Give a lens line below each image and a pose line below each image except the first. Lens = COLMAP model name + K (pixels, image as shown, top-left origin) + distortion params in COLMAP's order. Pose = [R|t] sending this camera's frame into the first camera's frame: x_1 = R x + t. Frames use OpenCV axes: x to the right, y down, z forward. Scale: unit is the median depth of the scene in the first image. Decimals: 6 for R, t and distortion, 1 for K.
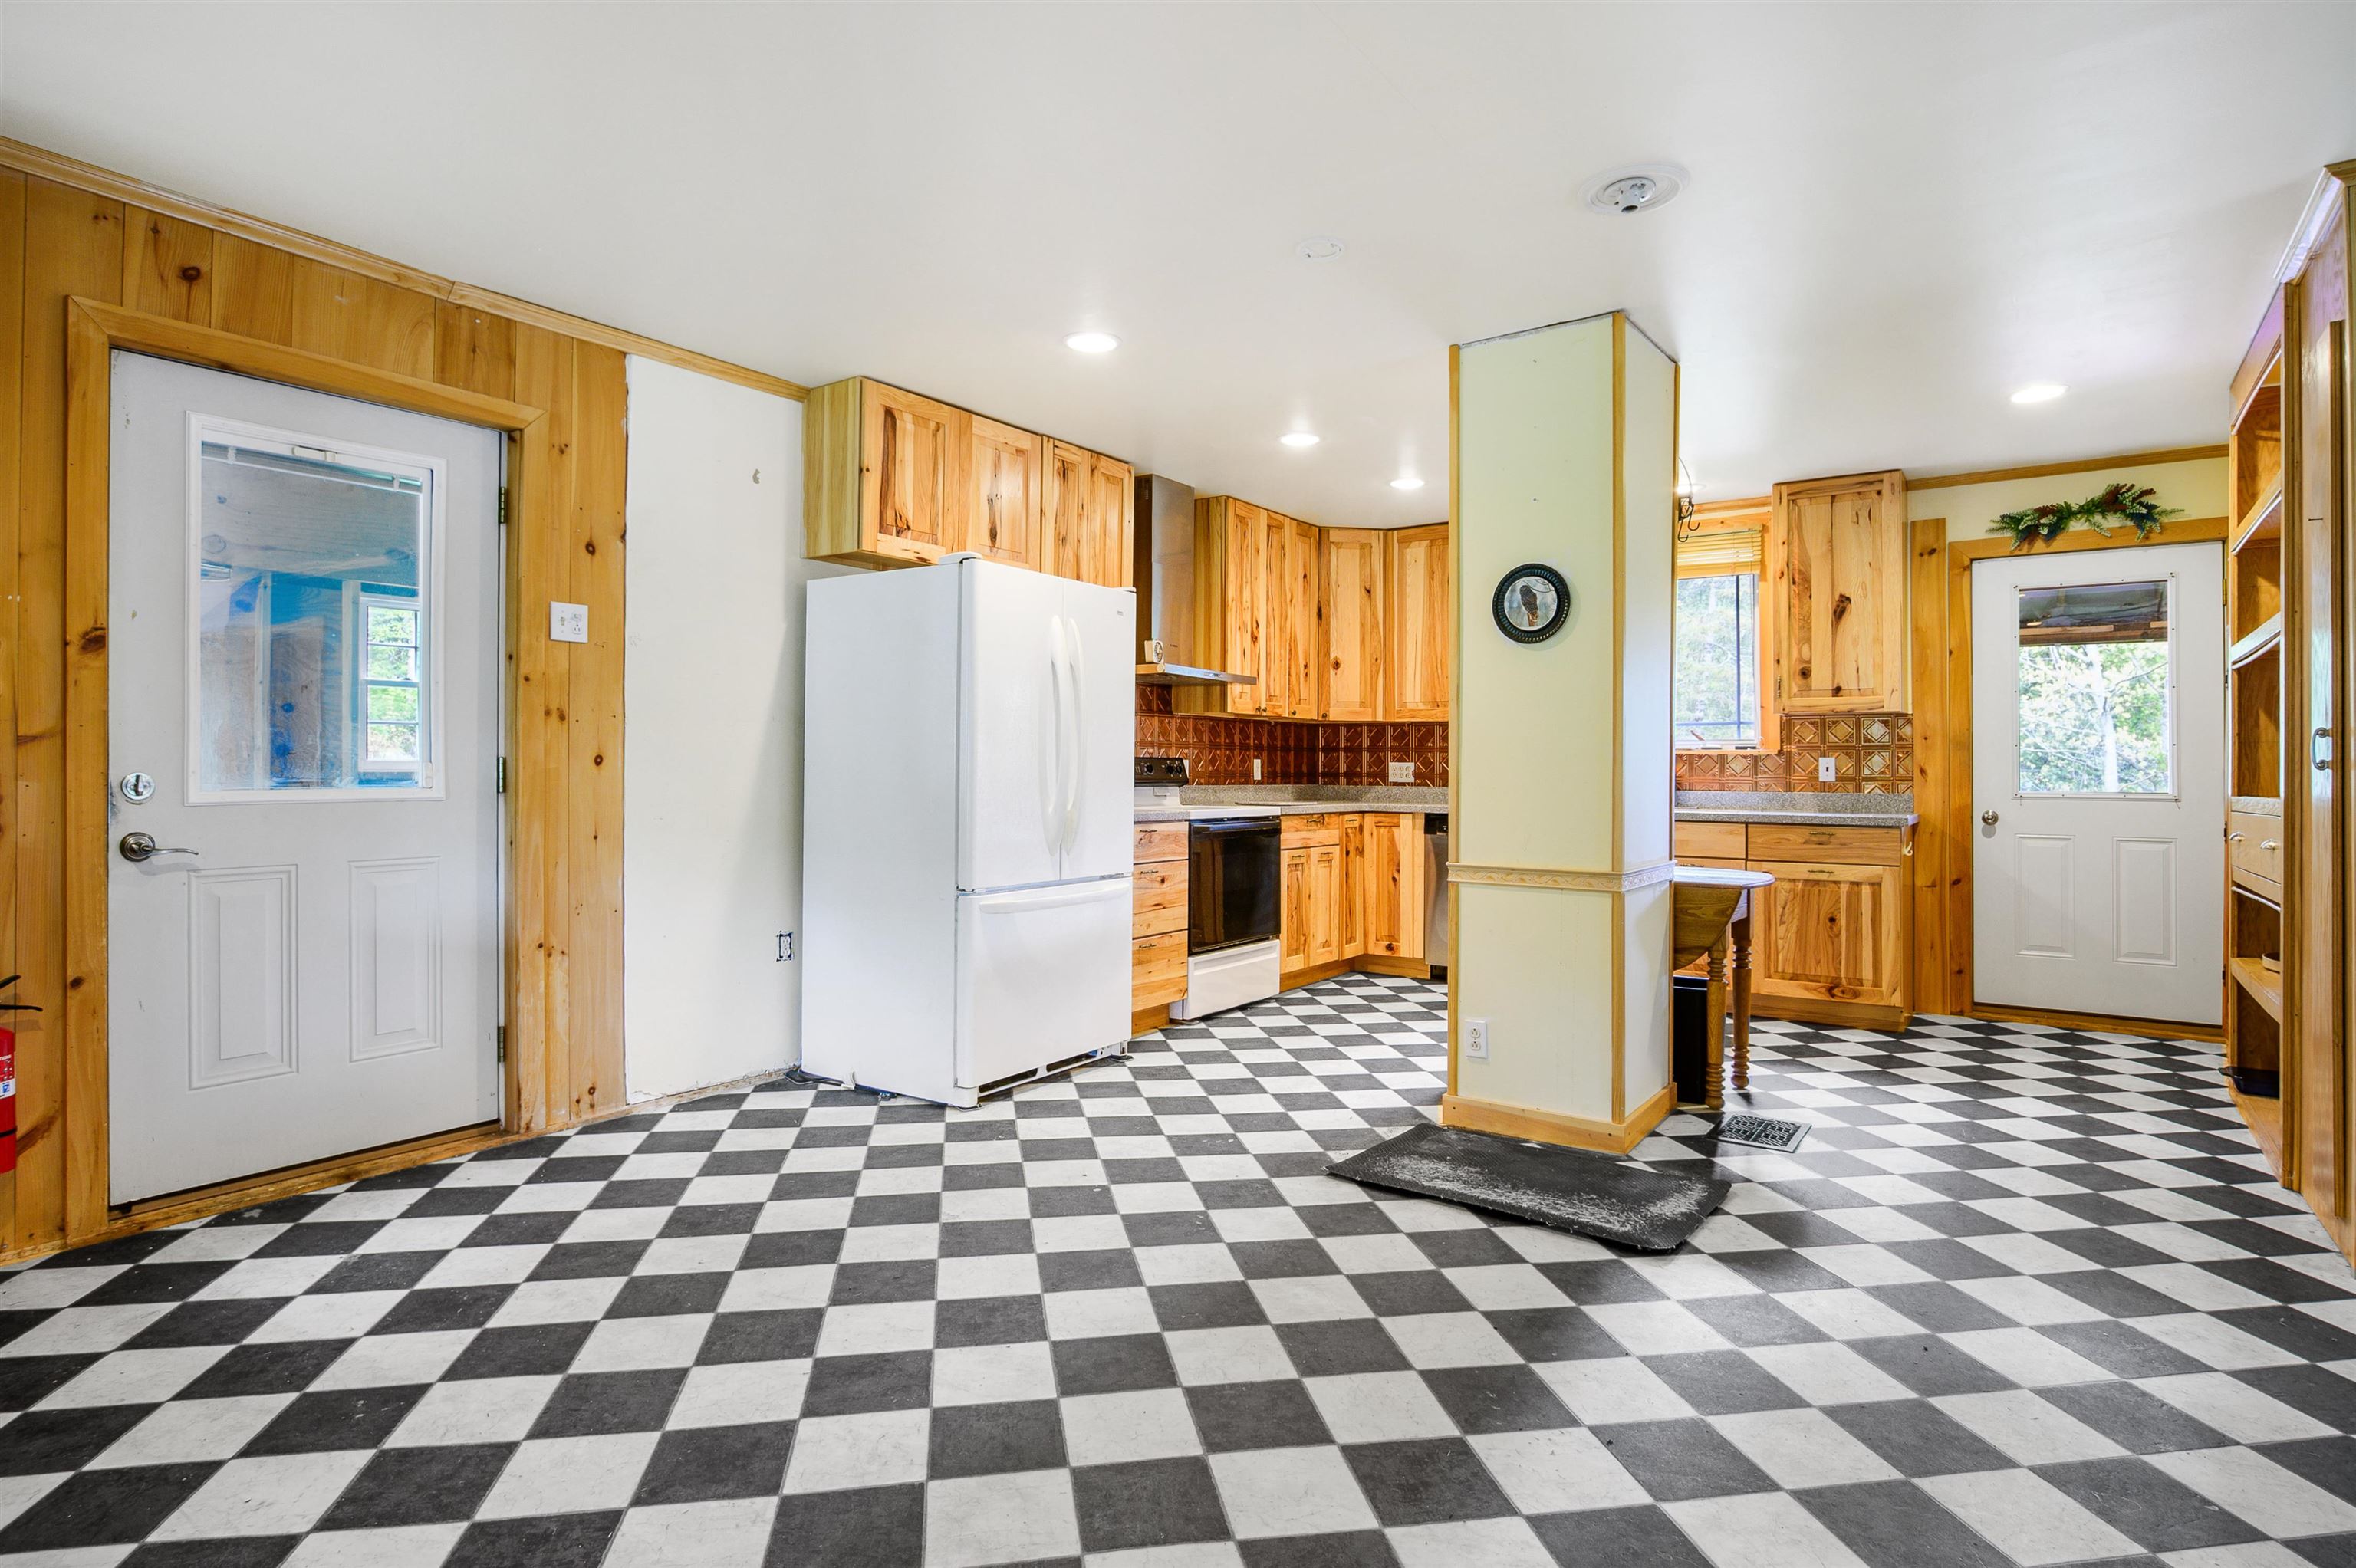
lens RADIAL K [[1264.3, 0, 1255.9], [0, 1264.3, 767.3], [0, 0, 1]] dist [-0.001035, -0.000180]
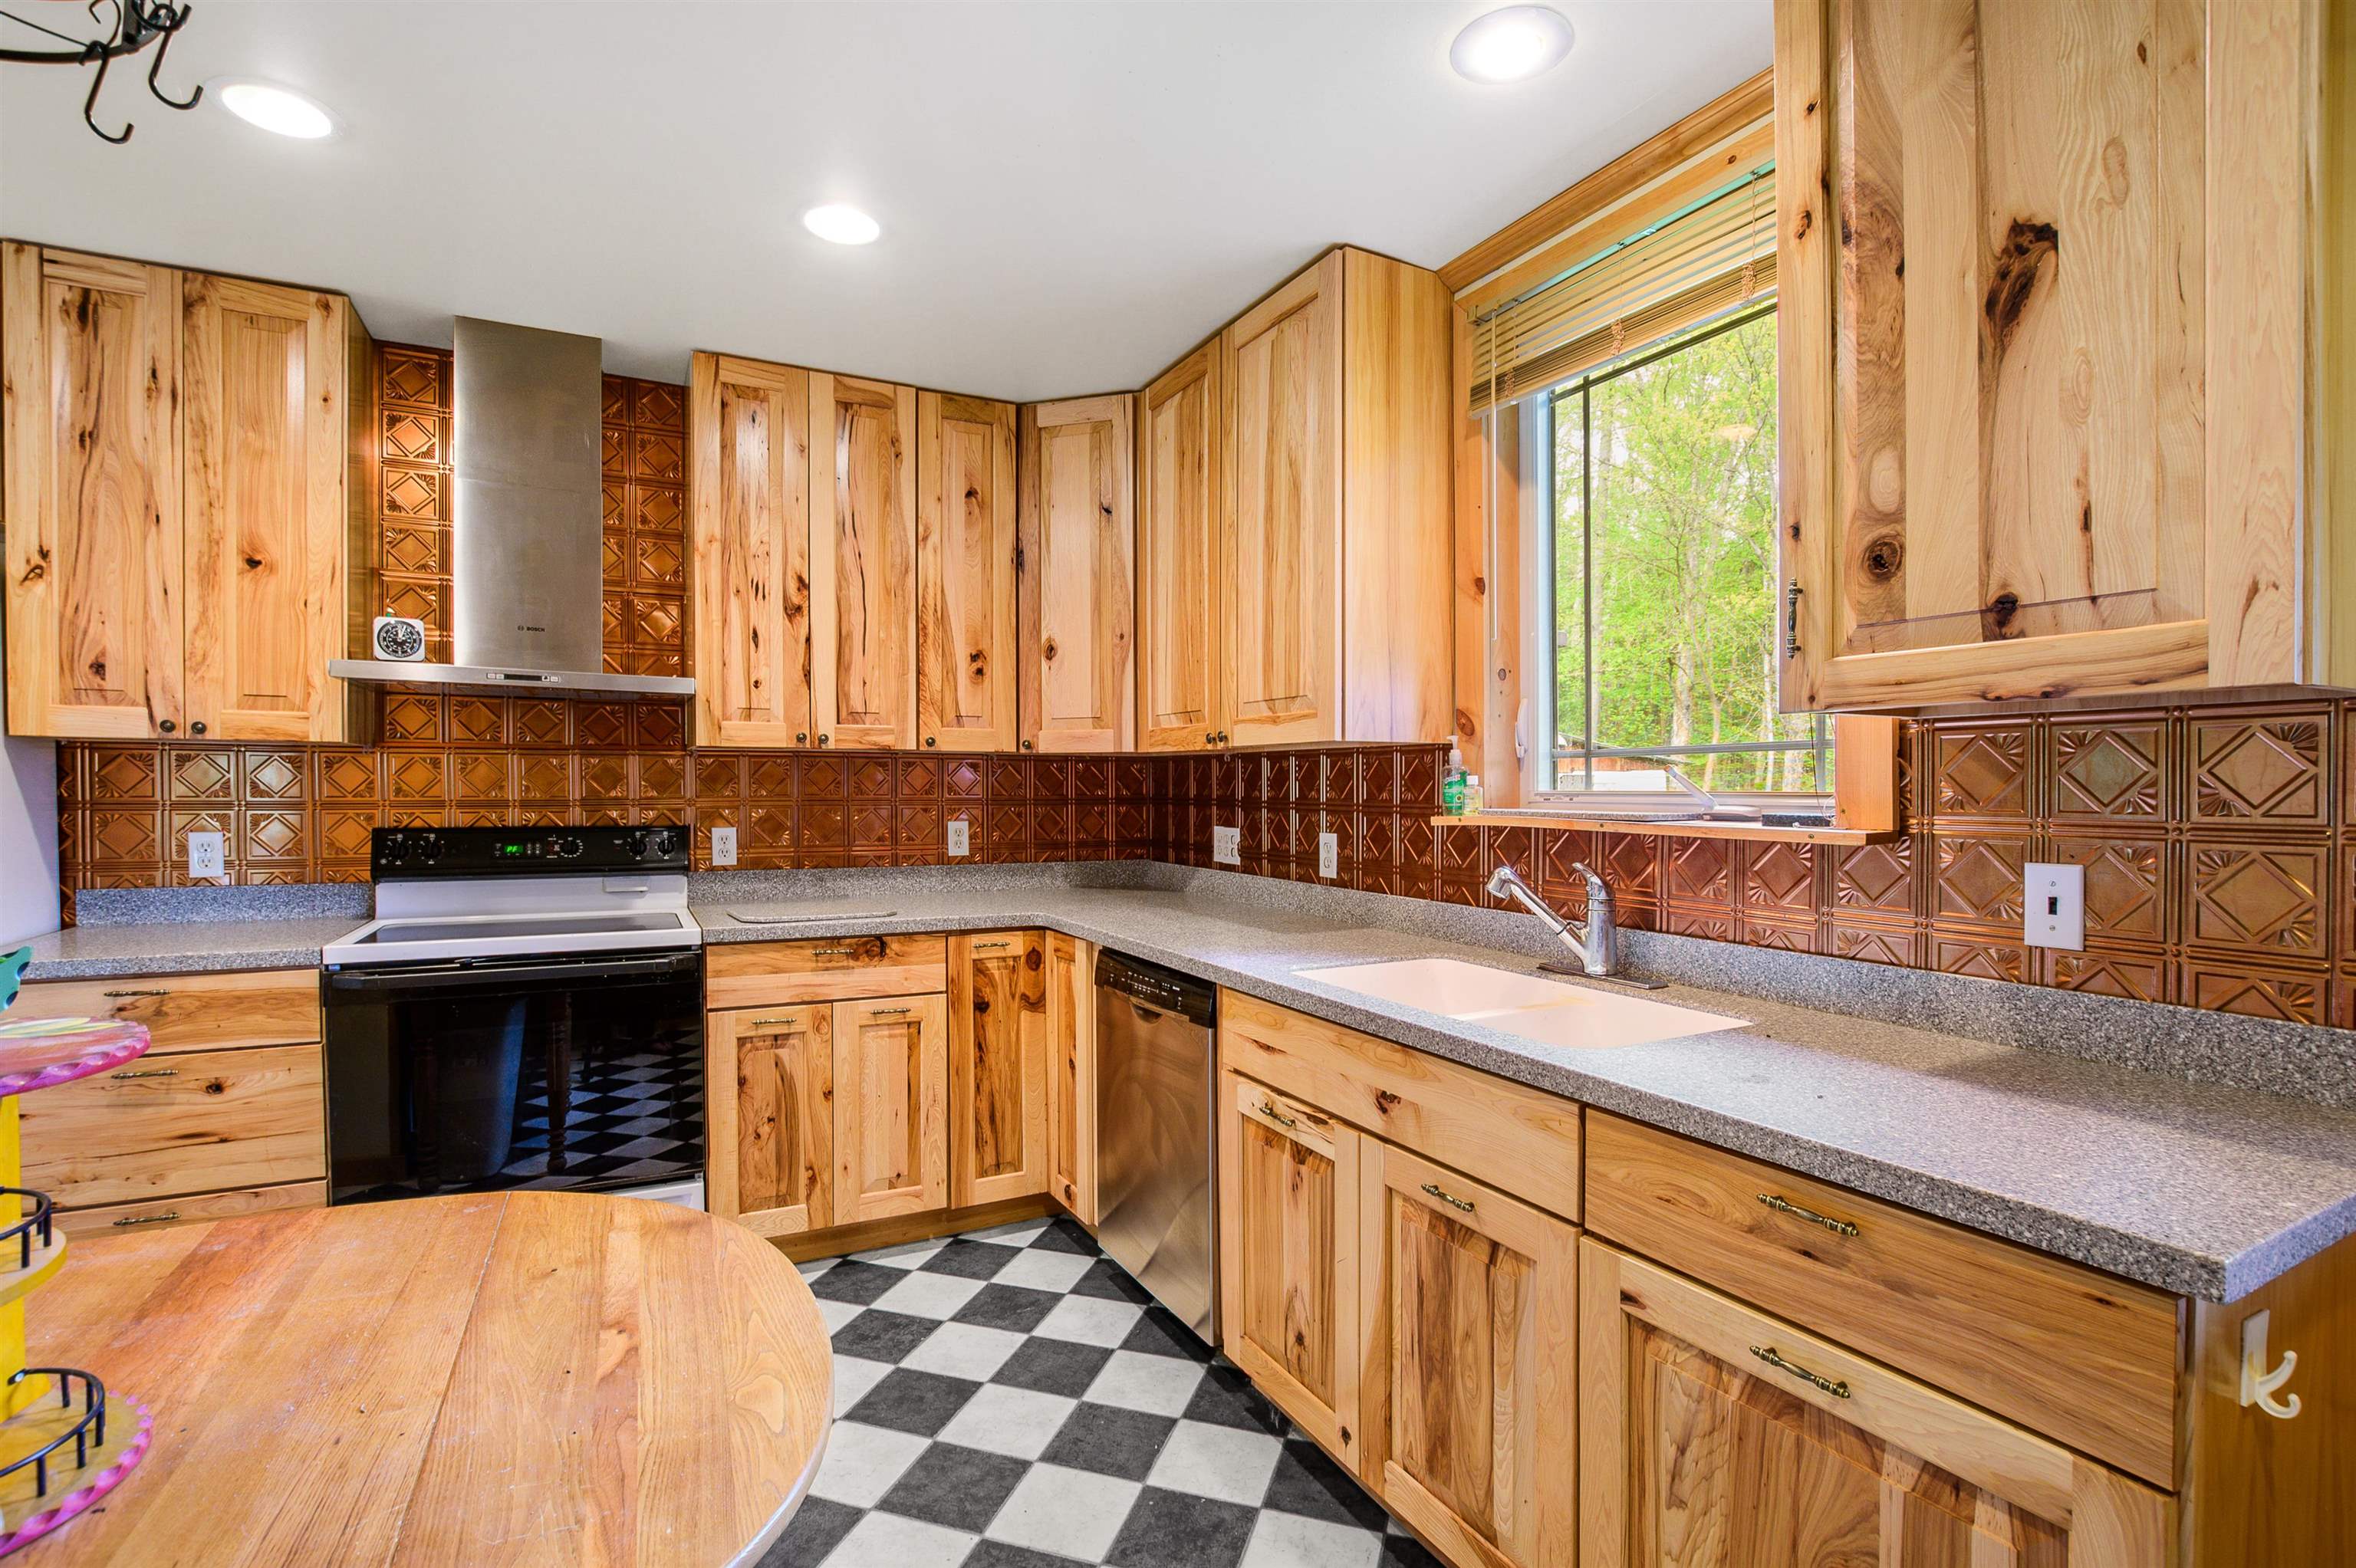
lens RADIAL K [[1099.4, 0, 1221.2], [0, 1099.4, 813.2], [0, 0, 1]] dist [-0.027440, 0.000323]
pose [[0.870830, 0.011370, -0.491452, 0.398889], [0.000399, 0.999716, 0.023837, -0.024487], [0.491584, -0.020954, 0.870578, 0.681689]]
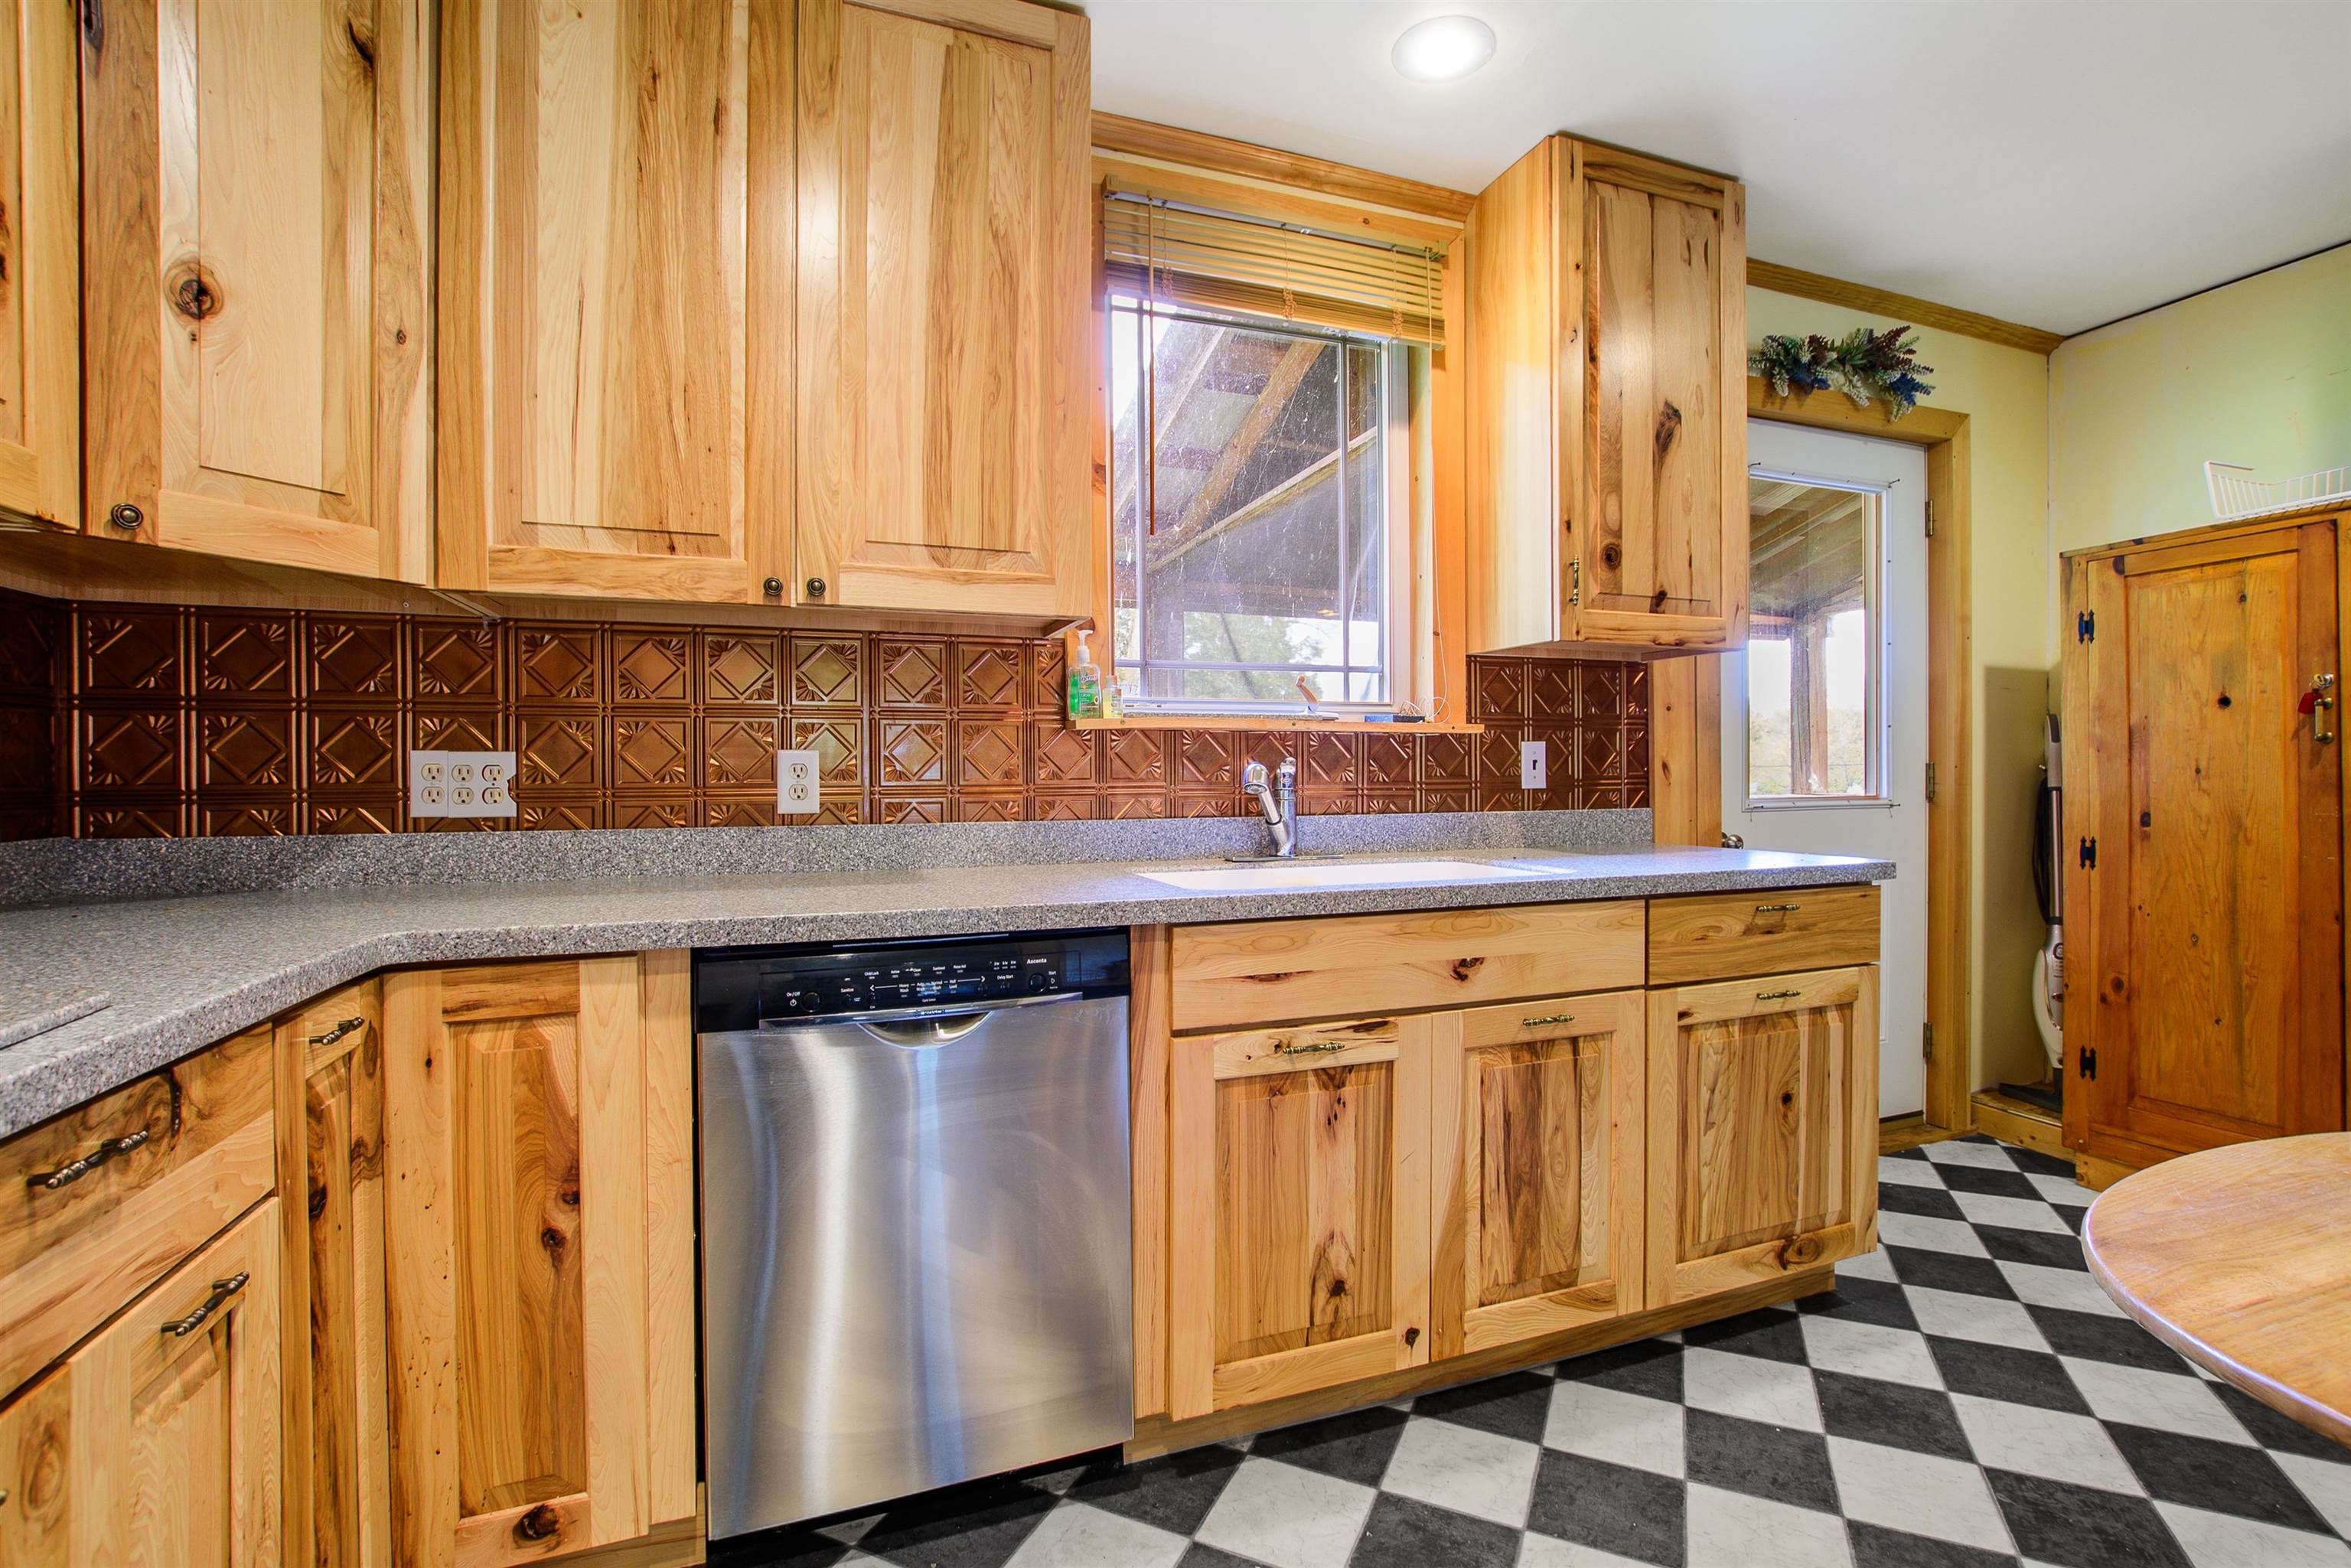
lens RADIAL K [[1046.2, 0, 1186.2], [0, 1046.2, 779.4], [0, 0, 1]] dist [-0.030213, 0.000725]
pose [[0.615830, -0.012337, 0.787783, 0.033919], [0.007899, 0.999924, 0.009484, 0.002131], [-0.787840, 0.000382, 0.615880, 0.831724]]
